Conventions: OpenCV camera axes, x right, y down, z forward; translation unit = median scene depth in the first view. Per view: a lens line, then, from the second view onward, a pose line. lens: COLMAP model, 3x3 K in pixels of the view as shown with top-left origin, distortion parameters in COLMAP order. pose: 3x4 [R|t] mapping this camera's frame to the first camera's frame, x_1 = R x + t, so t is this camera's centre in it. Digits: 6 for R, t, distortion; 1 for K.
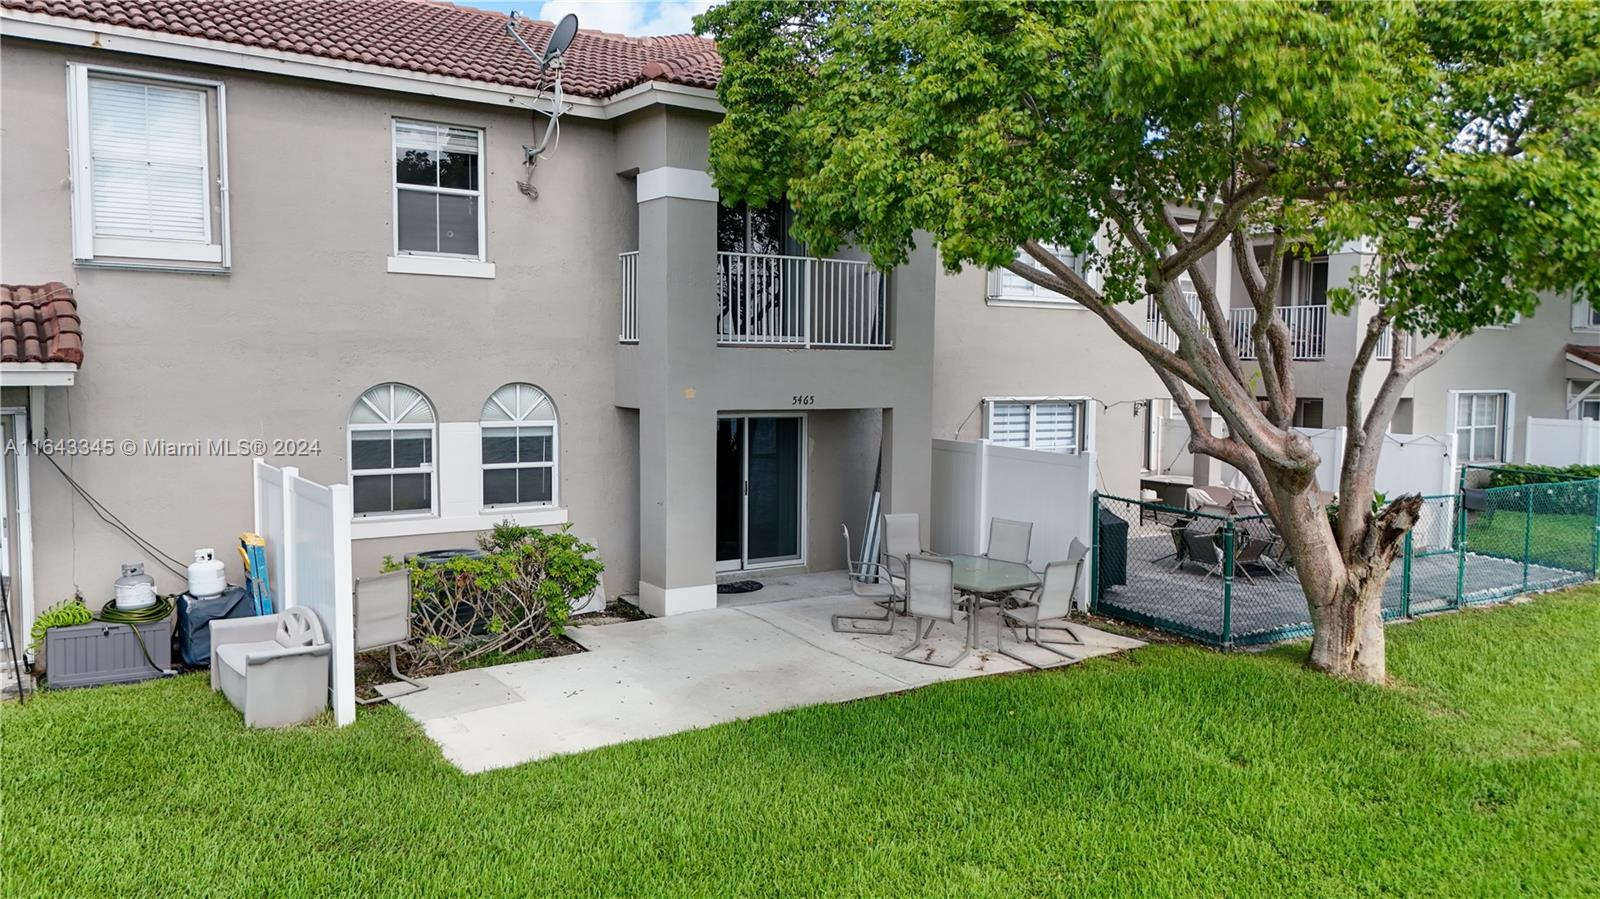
lens RADIAL K [[1266.0, 0, 800.0], [0, 1266.0, 449.5], [0, 0, 1]] dist [-0.003762, -0.002769]
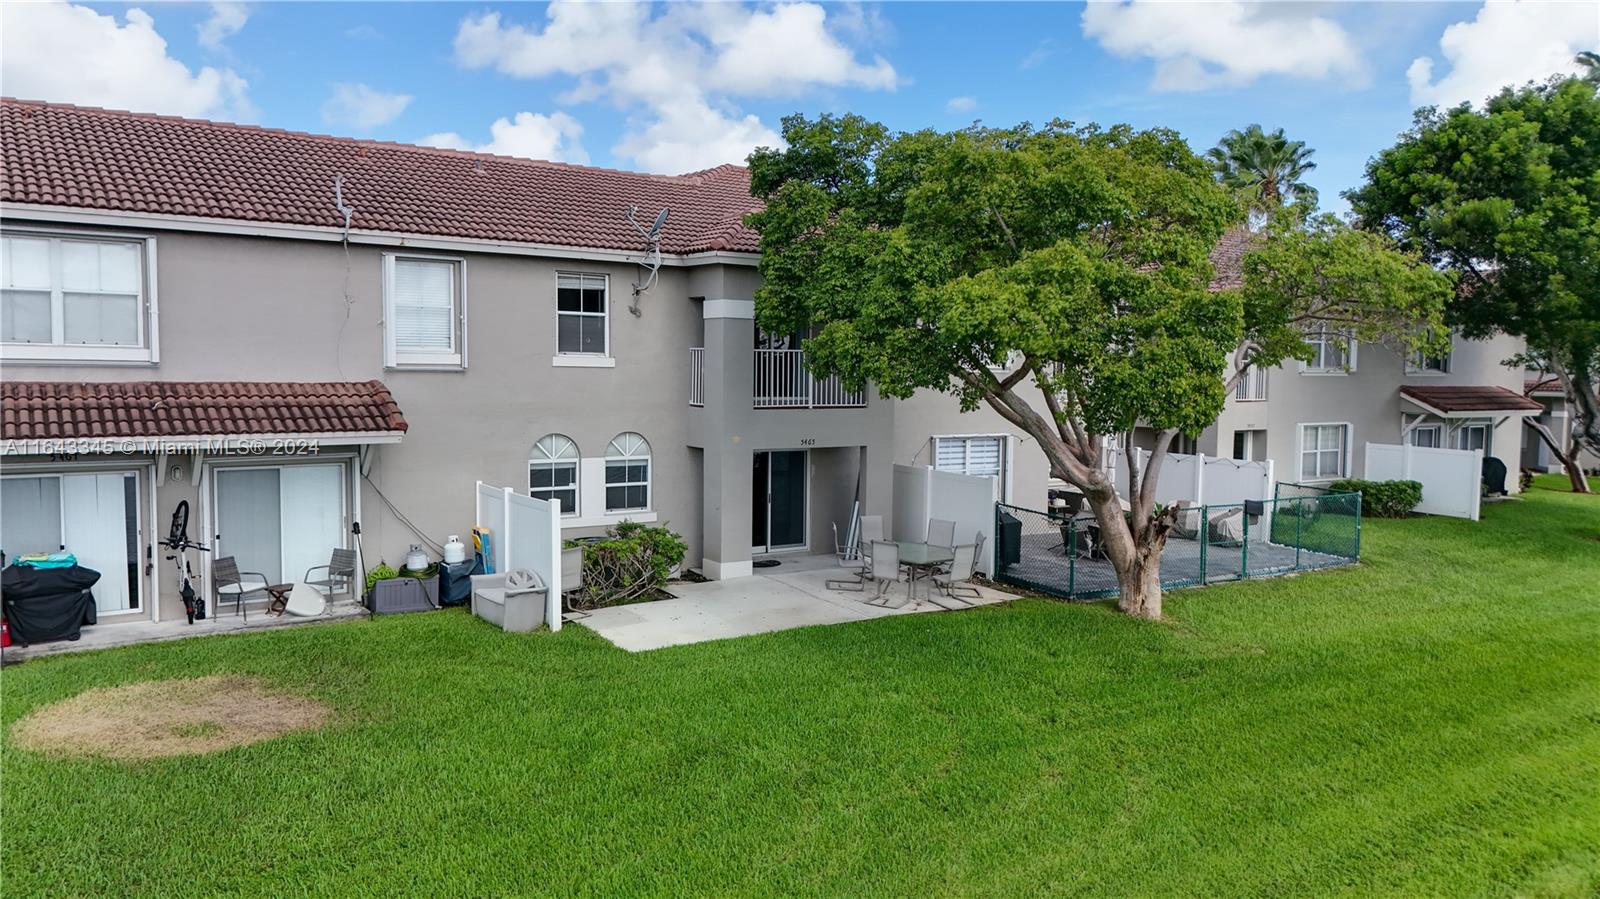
lens RADIAL K [[1266.0, 0, 800.0], [0, 1266.0, 449.5], [0, 0, 1]] dist [-0.003762, -0.002769]
pose [[0.999996, 0.002851, -0.000631, -0.006741], [-0.002852, 0.999995, -0.001328, -0.030766], [0.000627, 0.001330, 0.999999, -0.603731]]
